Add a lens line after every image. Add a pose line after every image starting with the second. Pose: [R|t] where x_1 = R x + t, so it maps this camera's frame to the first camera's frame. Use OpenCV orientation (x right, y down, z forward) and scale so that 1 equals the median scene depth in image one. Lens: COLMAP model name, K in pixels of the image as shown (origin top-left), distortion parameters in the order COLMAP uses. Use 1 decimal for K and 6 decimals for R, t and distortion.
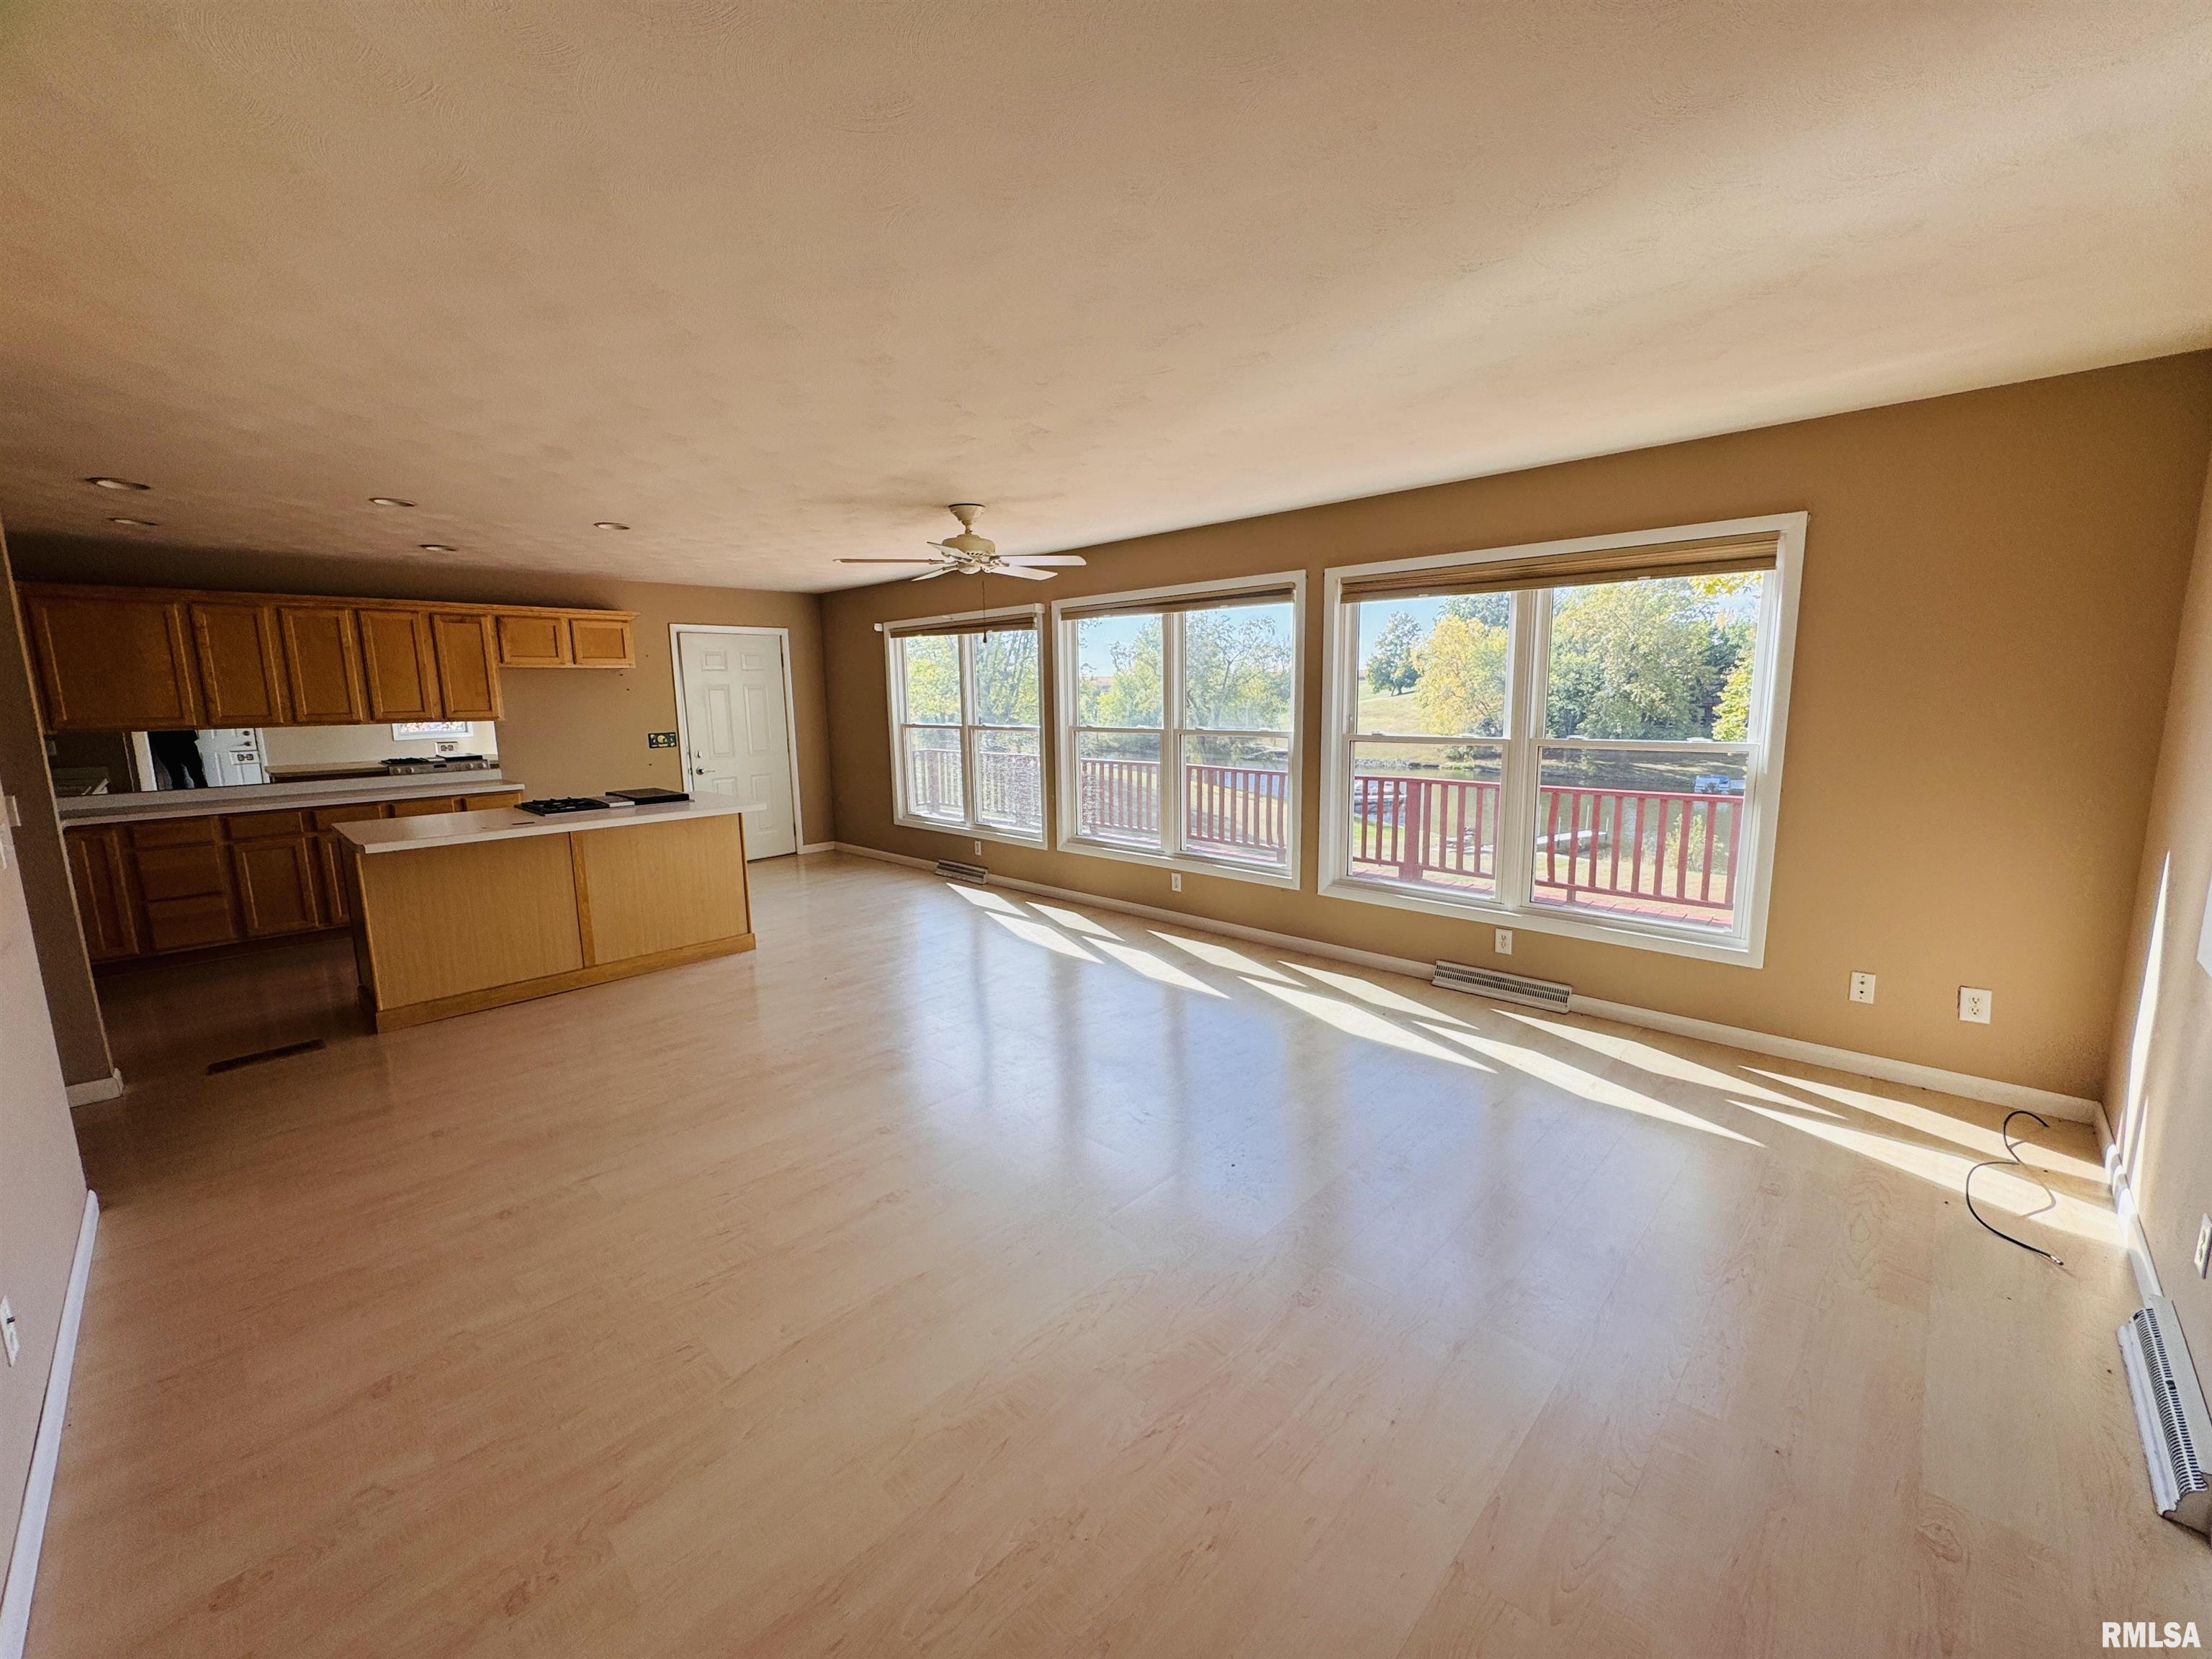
lens RADIAL K [[882.3, 0, 1116.9], [0, 882.3, 825.8], [0, 0, 1]] dist [-0.004125, 0.000477]
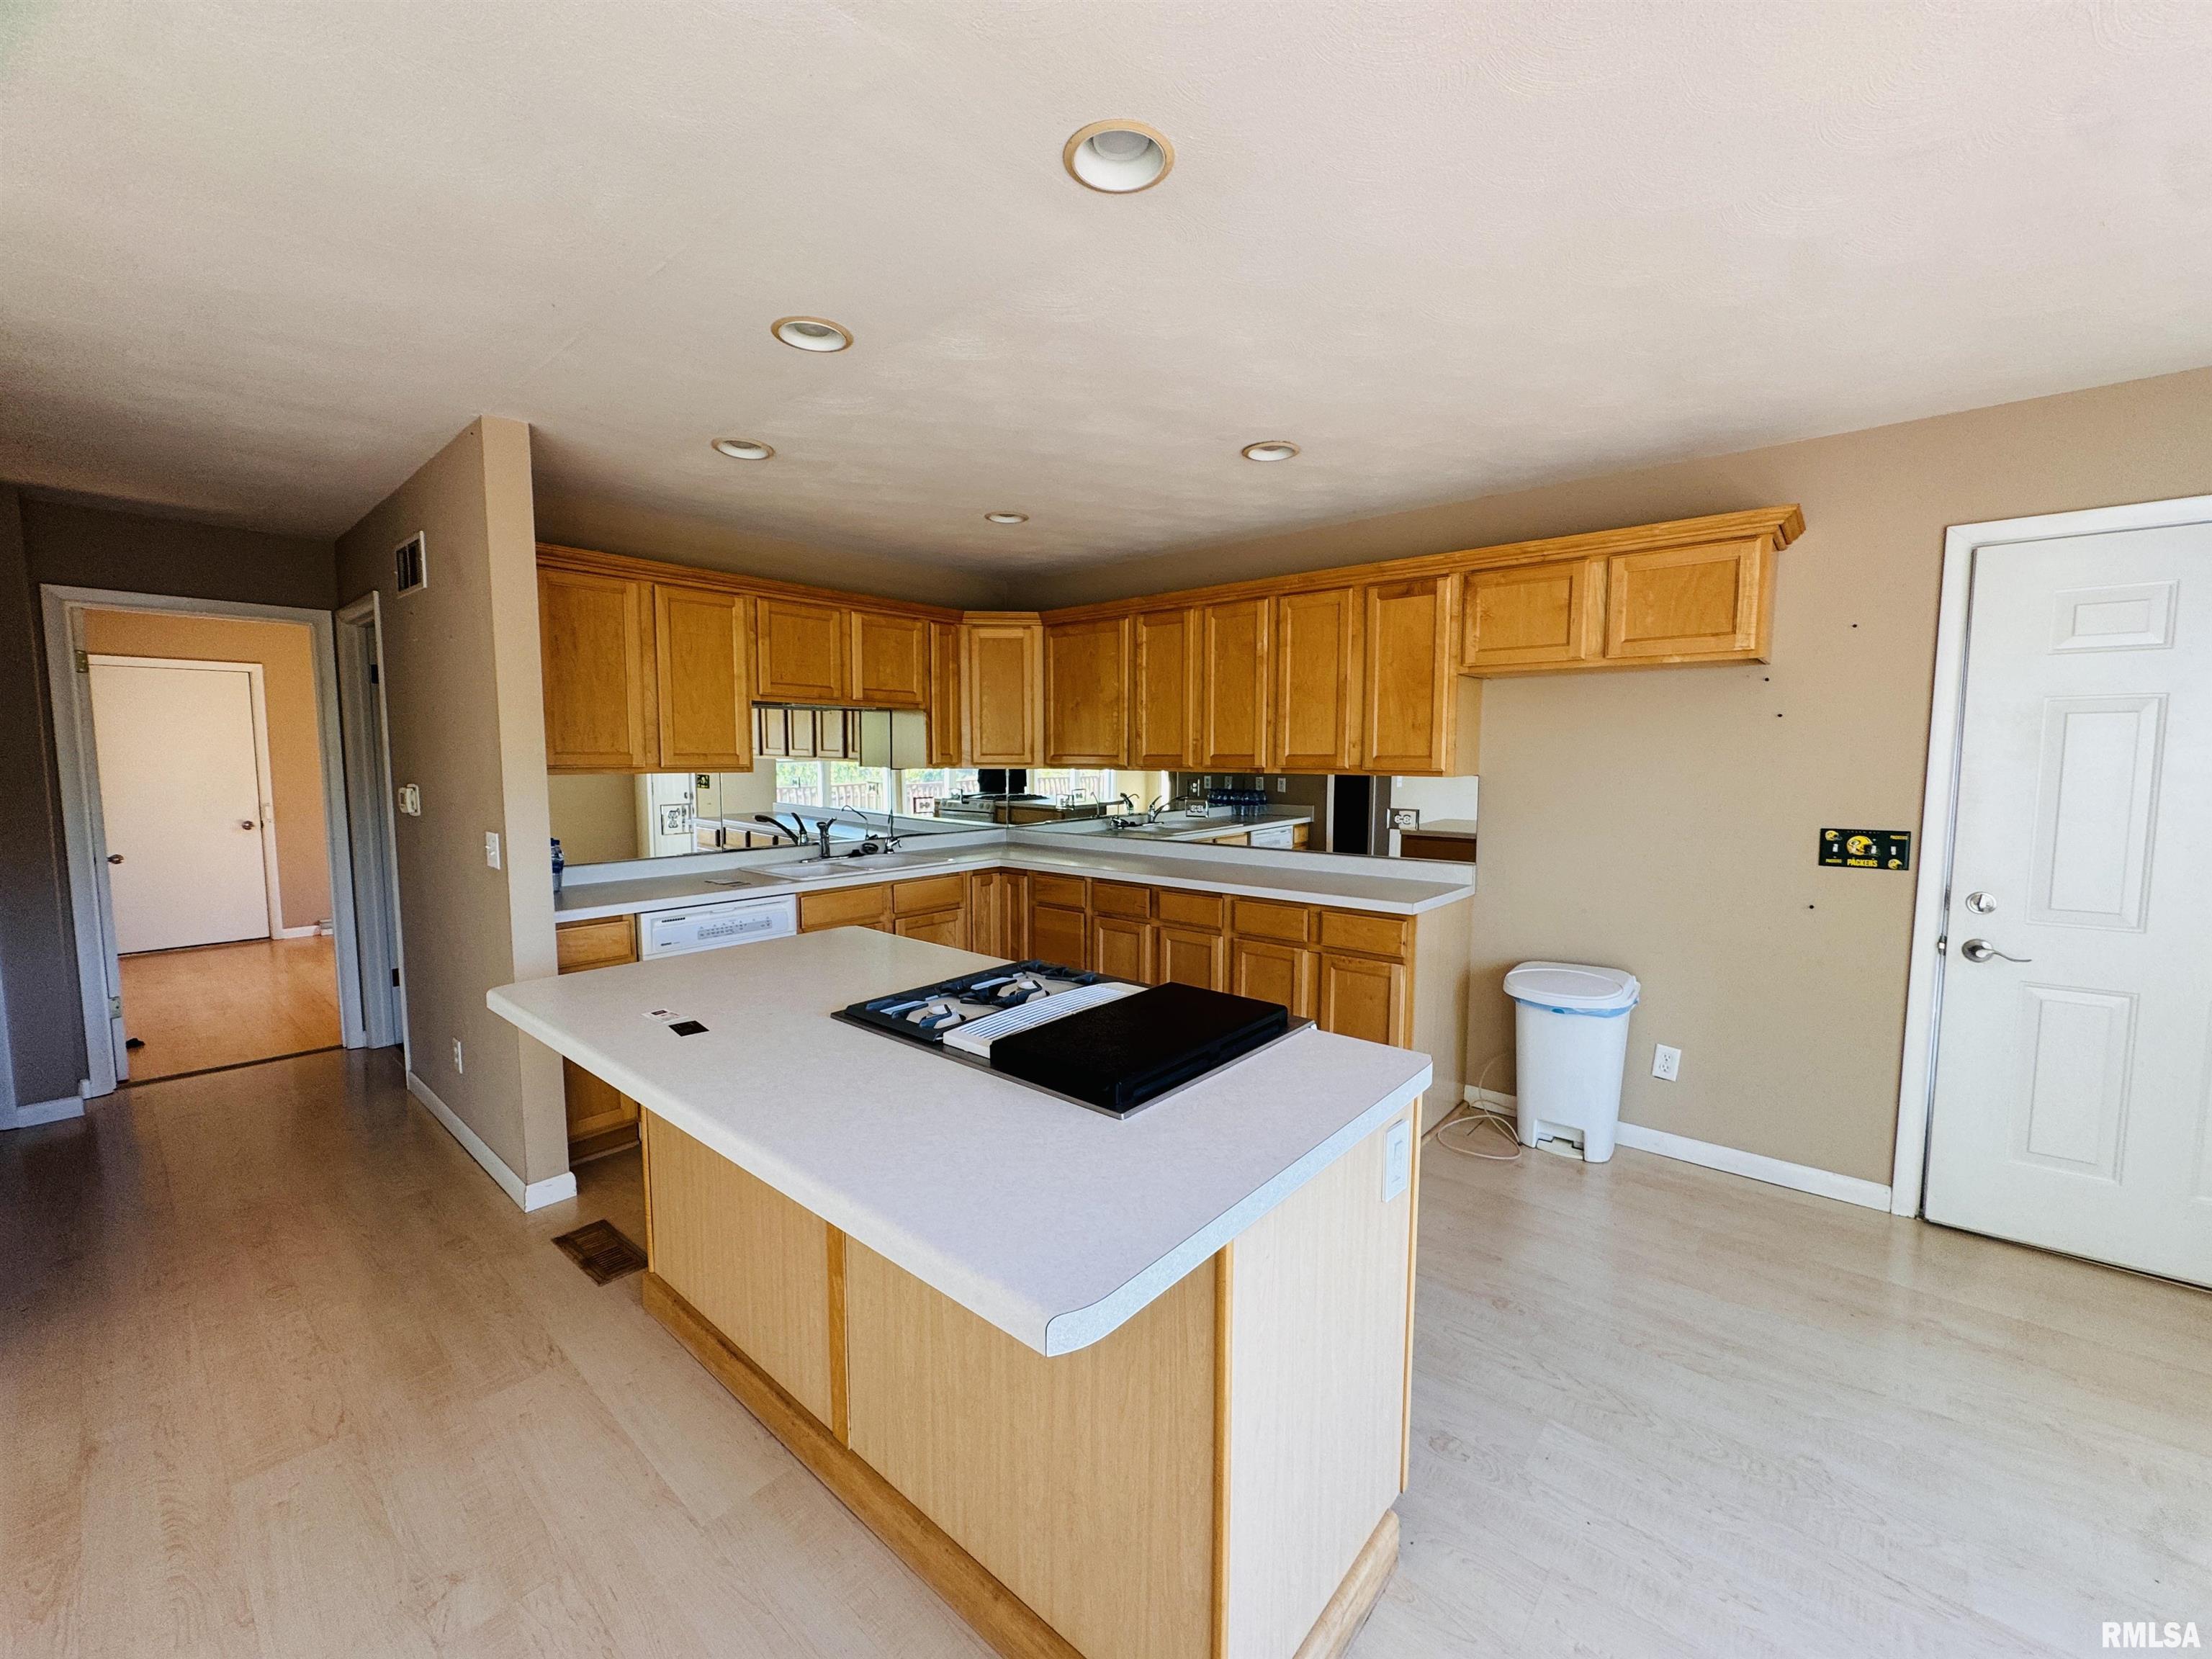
lens RADIAL K [[882.3, 0, 1106.1], [0, 882.3, 826.9], [0, 0, 1]] dist [-0.004125, 0.000477]
pose [[0.058190, 0.095319, -0.993745, -0.169338], [-0.157567, 0.983831, 0.085141, -0.090685], [0.985792, 0.151627, 0.072268, 0.679823]]
